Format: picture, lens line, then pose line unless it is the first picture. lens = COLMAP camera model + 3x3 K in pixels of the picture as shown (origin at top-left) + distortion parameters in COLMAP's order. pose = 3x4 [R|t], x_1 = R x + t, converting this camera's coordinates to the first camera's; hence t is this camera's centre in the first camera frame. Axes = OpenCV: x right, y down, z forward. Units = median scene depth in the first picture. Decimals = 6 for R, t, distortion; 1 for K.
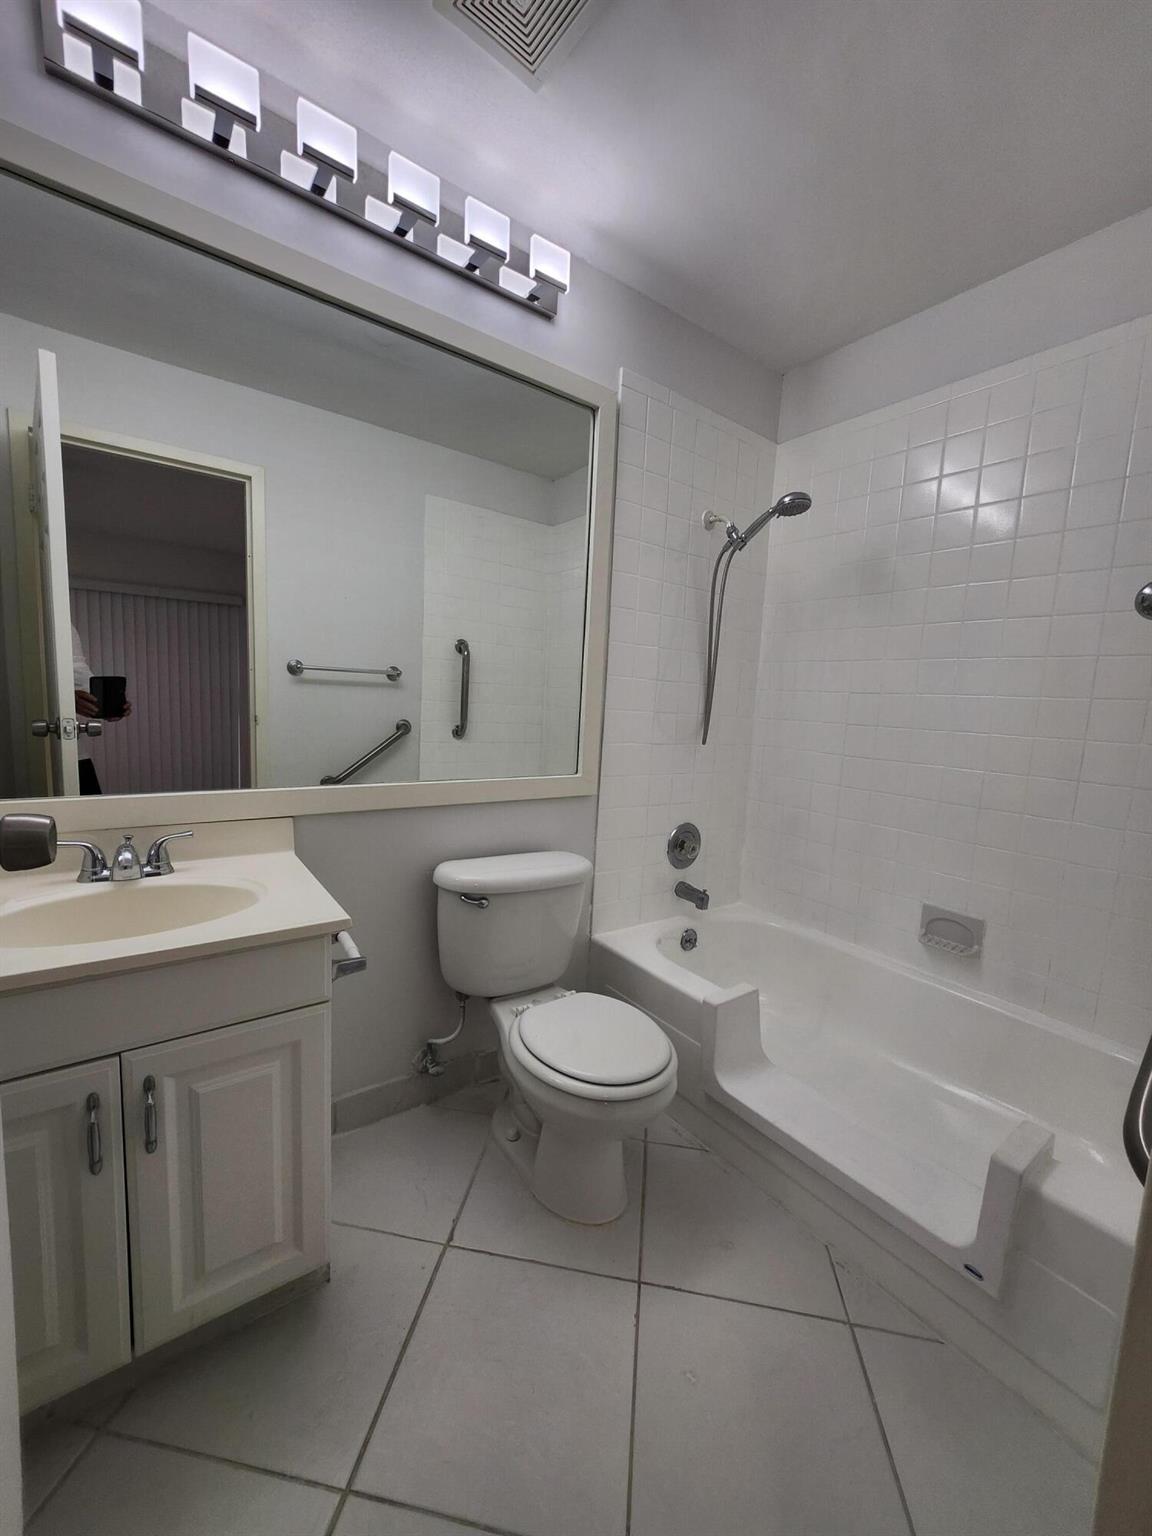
lens RADIAL K [[604.3, 0, 576.0], [0, 604.3, 768.0], [0, 0, 1]] dist [0.000001, -0.000305]
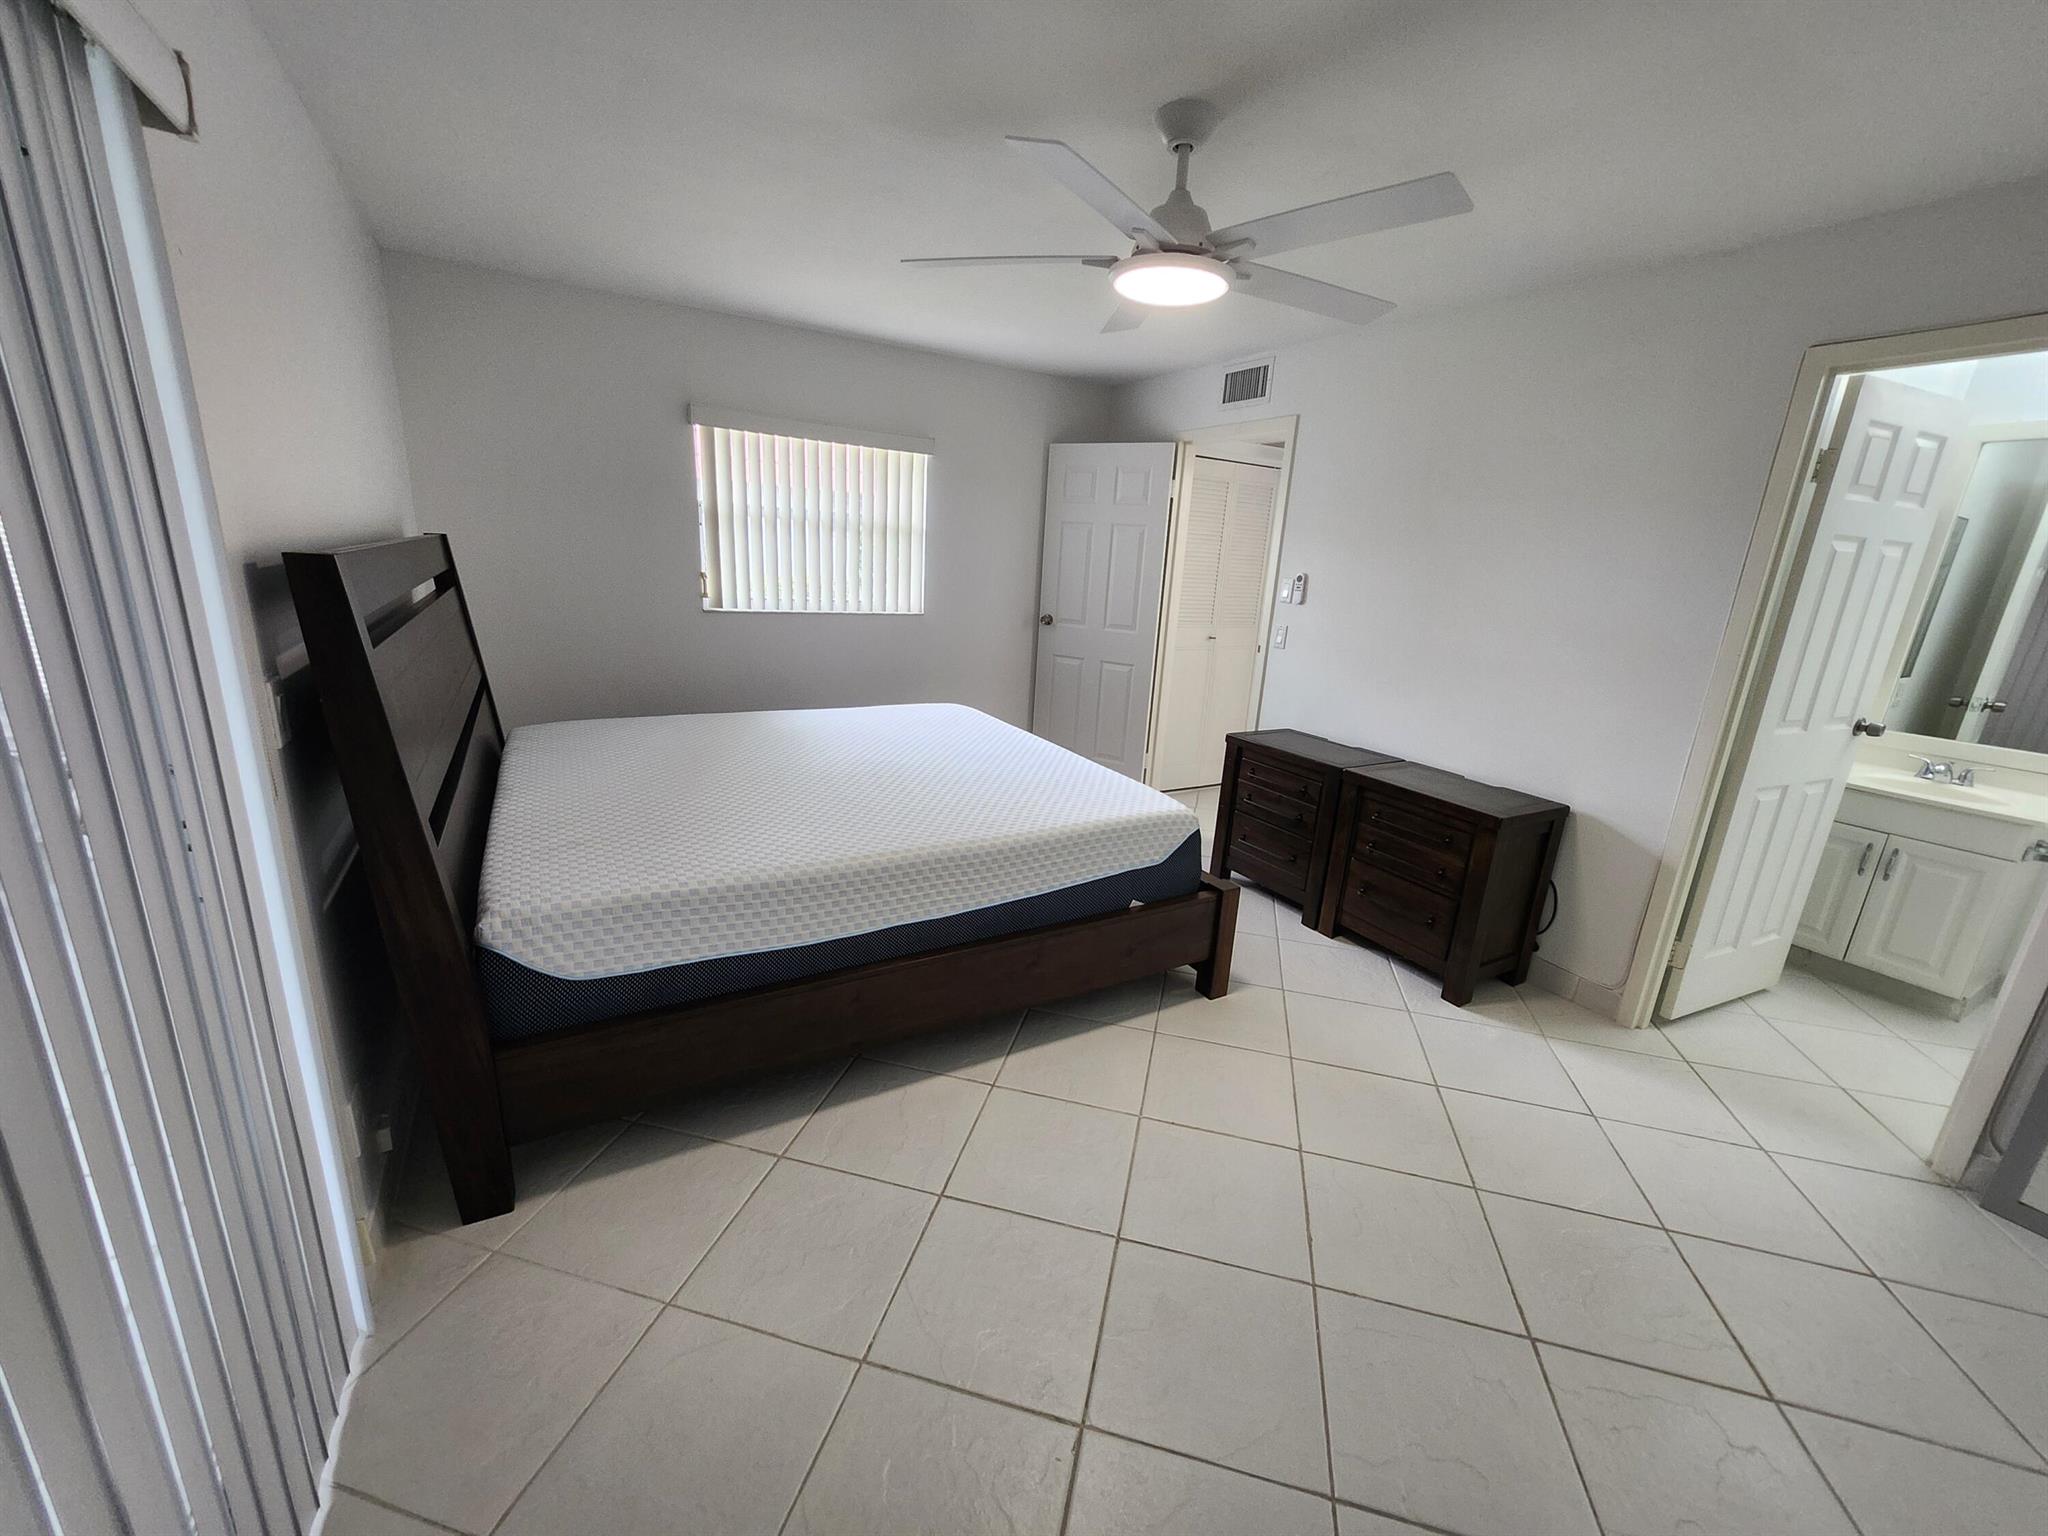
lens RADIAL K [[805.8, 0, 1025.6], [0, 805.8, 772.1], [0, 0, 1]] dist [0.000001, -0.000305]
pose [[-0.107643, 0.214512, -0.970772, 2.559747], [-0.175636, 0.956984, 0.230941, 0.089309], [0.978552, 0.195362, -0.065337, -2.112773]]
